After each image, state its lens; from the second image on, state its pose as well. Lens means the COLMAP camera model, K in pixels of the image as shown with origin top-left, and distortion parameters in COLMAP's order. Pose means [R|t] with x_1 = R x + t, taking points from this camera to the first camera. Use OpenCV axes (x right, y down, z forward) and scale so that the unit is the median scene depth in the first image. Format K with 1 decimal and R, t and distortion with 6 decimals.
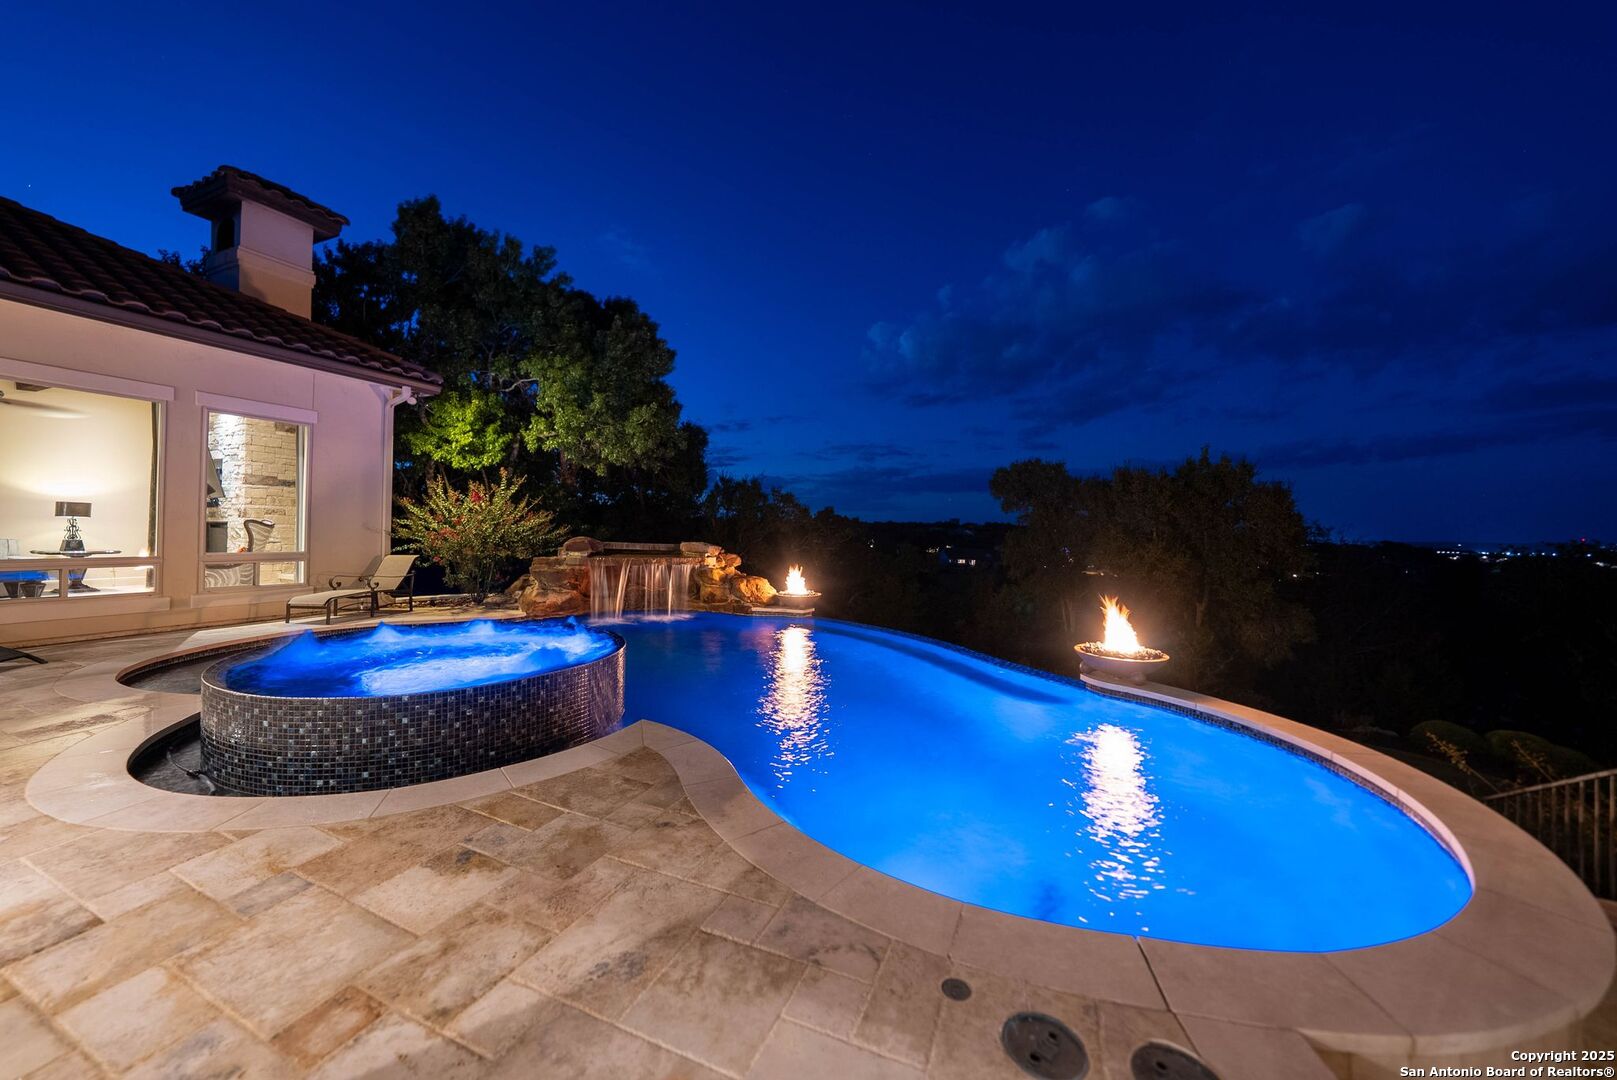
lens RADIAL K [[576.7, 0, 813.1], [0, 576.7, 526.2], [0, 0, 1]] dist [-0.002165, 0.000348]
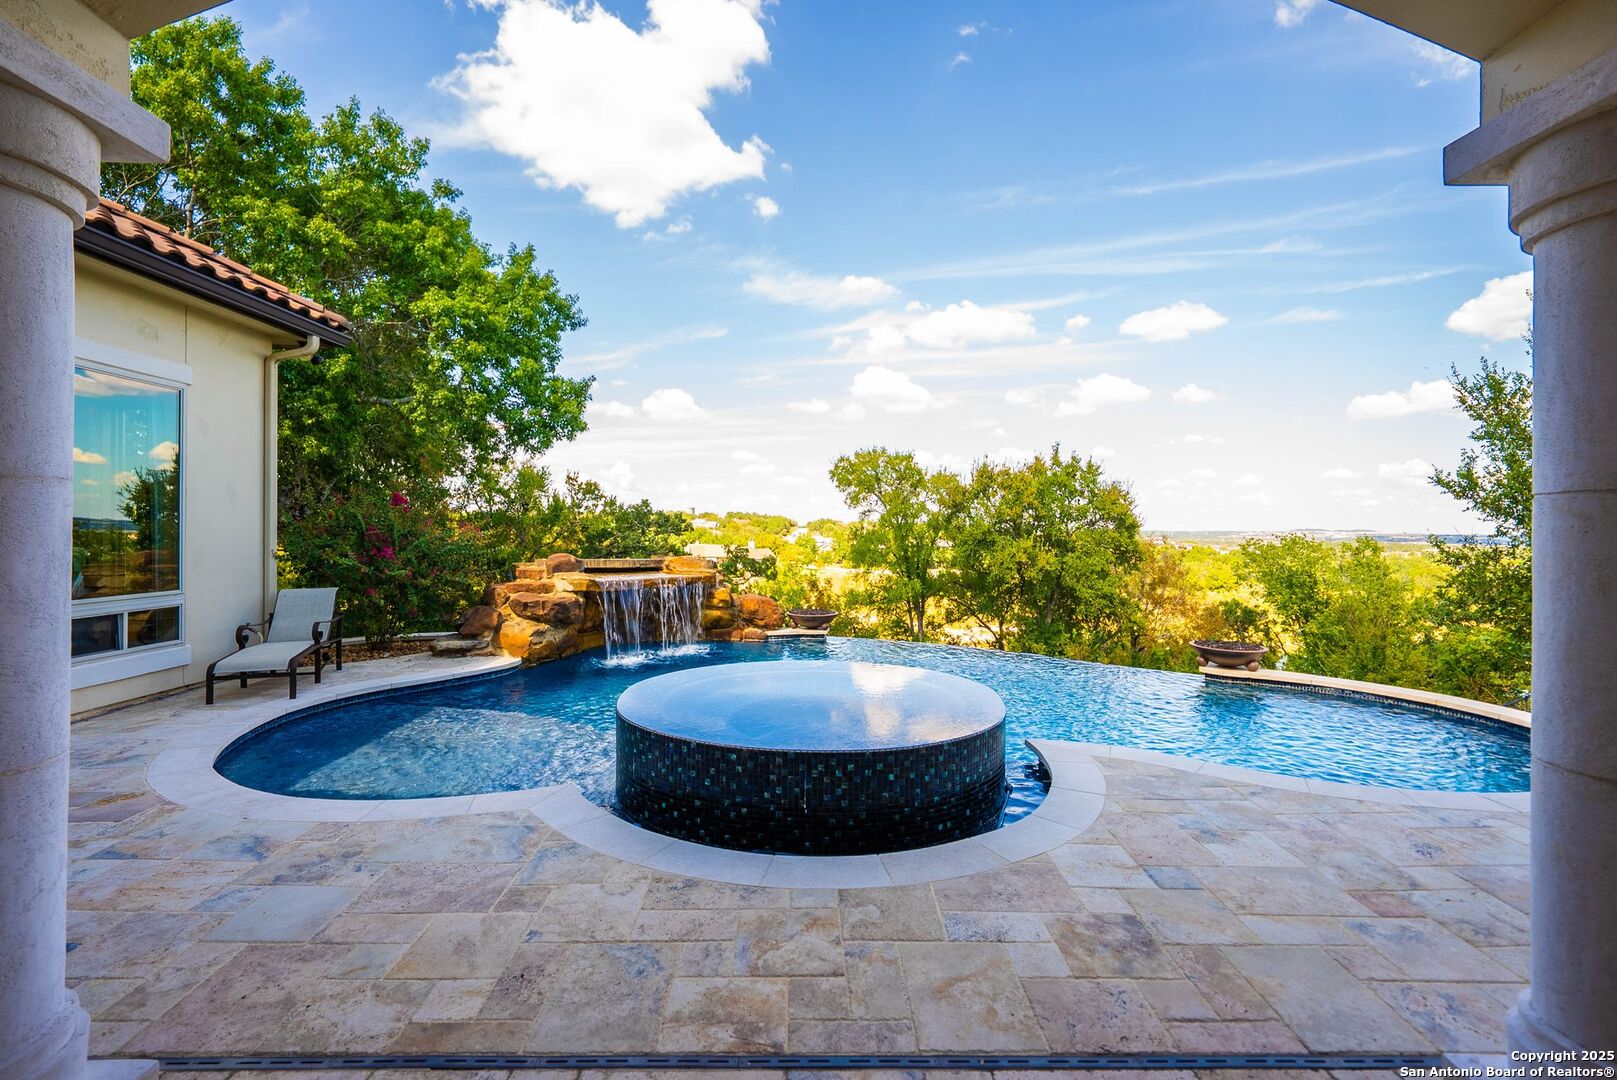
lens RADIAL K [[737.6, 0, 822.1], [0, 737.6, 522.9], [0, 0, 1]] dist [-0.000055, 0.000149]
pose [[0.902043, -0.005540, 0.431610, -1.598084], [0.000091, 0.999920, 0.012645, -0.104900], [-0.431646, -0.011367, 0.901971, -0.074320]]
